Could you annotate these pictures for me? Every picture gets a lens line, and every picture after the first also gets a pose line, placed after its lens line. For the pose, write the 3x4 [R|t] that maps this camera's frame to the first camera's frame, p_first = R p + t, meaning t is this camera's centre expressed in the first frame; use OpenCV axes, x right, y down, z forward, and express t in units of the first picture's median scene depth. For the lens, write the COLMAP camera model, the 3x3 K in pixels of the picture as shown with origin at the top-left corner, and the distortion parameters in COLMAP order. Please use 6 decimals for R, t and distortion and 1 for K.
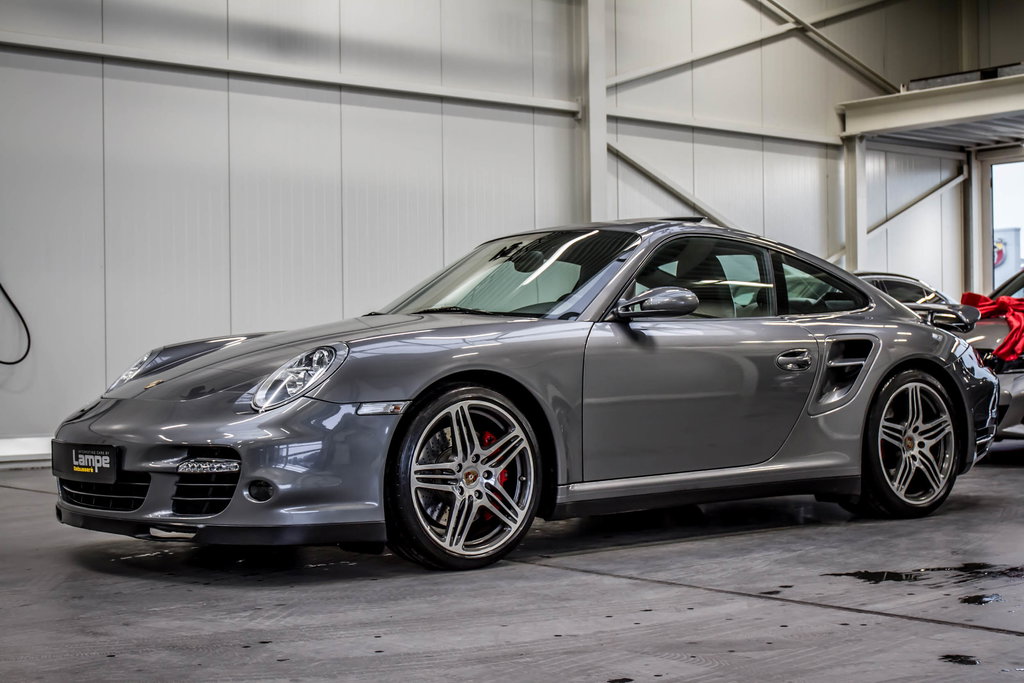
lens RADIAL K [[1609.0, 0, 507.8], [0, 1609.0, 337.4], [0, 0, 1]] dist [-0.044936, 0.000000]
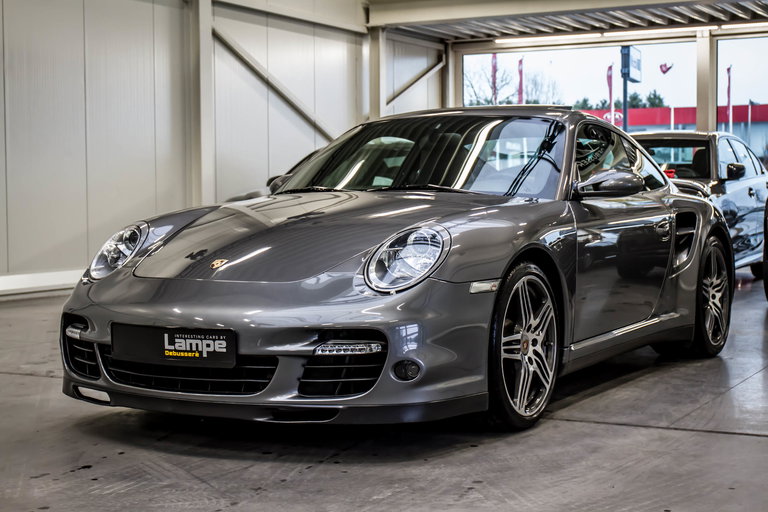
lens RADIAL K [[1307.5, 0, 387.0], [0, 1307.5, 257.4], [0, 0, 1]] dist [-0.044163, 0.000000]
pose [[0.925168, -0.013374, 0.379321, -0.447249], [-0.009026, 0.998321, 0.057212, -0.023052], [-0.379449, -0.056355, 0.923495, 0.217623]]
